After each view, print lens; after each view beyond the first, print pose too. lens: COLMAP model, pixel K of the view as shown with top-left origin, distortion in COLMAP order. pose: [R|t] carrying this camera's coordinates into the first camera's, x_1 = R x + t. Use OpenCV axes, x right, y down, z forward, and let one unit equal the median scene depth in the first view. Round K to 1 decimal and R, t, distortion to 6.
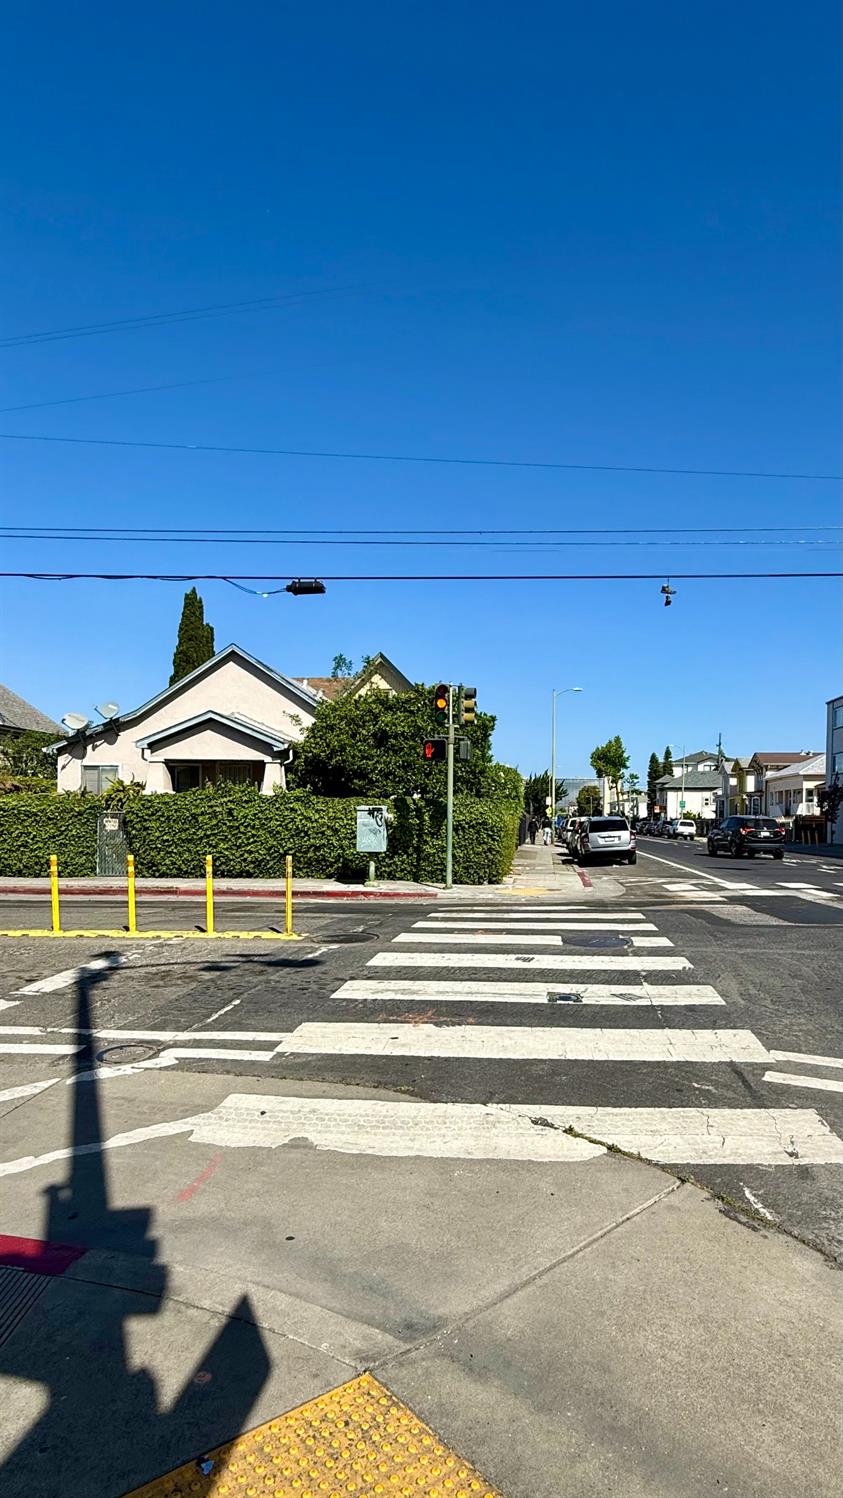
lens RADIAL K [[790.8, 0, 491.4], [0, 790.8, 833.5], [0, 0, 1]] dist [-0.003831, -0.000284]
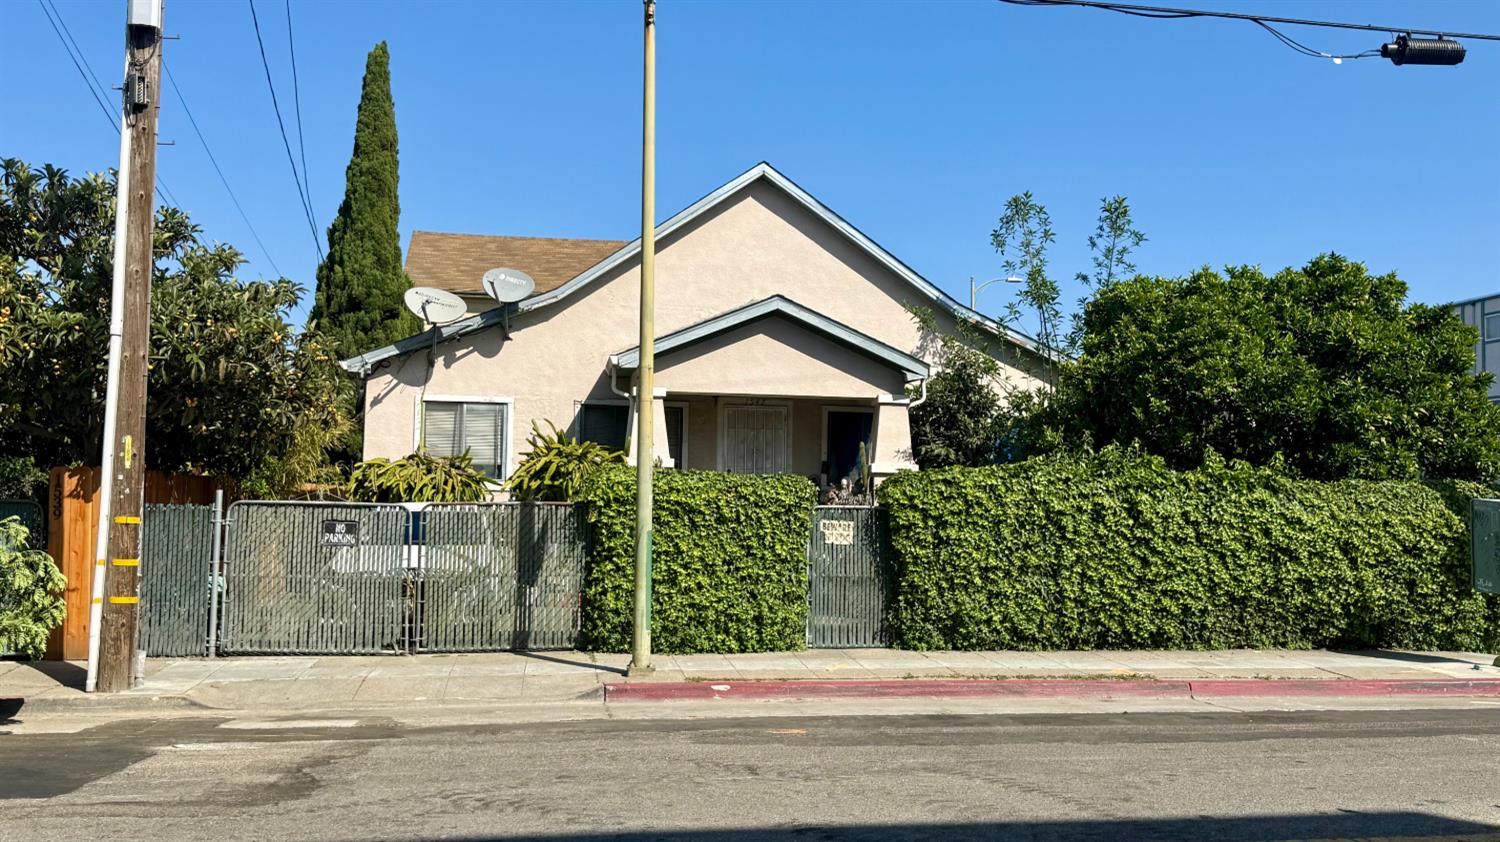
lens RADIAL K [[1391.6, 0, 750.0], [0, 1391.6, 421.0], [0, 0, 1]] dist [0.196683, -0.397740]
pose [[0.974462, 0.018060, 0.223826, -0.726377], [-0.000191, 0.996827, -0.079600, -0.012202], [-0.224554, 0.077525, 0.971373, 0.224086]]
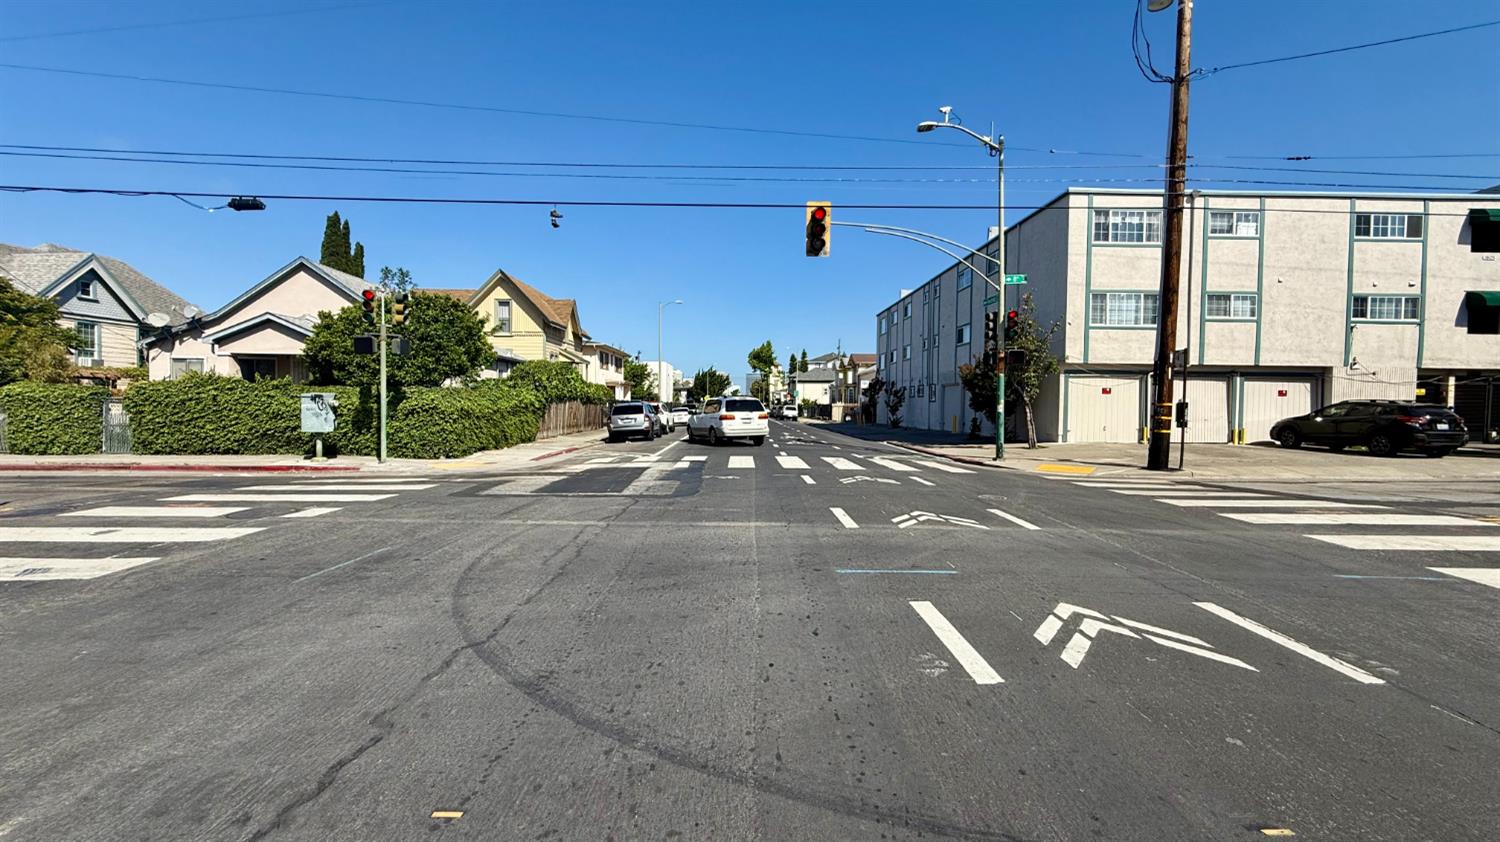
lens RADIAL K [[607.8, 0, 750.0], [0, 607.8, 421.0], [0, 0, 1]] dist [0.000852, 0.000250]
pose [[0.996929, -0.000739, 0.078303, 0.377334], [0.000029, 0.999959, 0.009070, -0.001372], [-0.078306, -0.009040, 0.996888, 0.043586]]
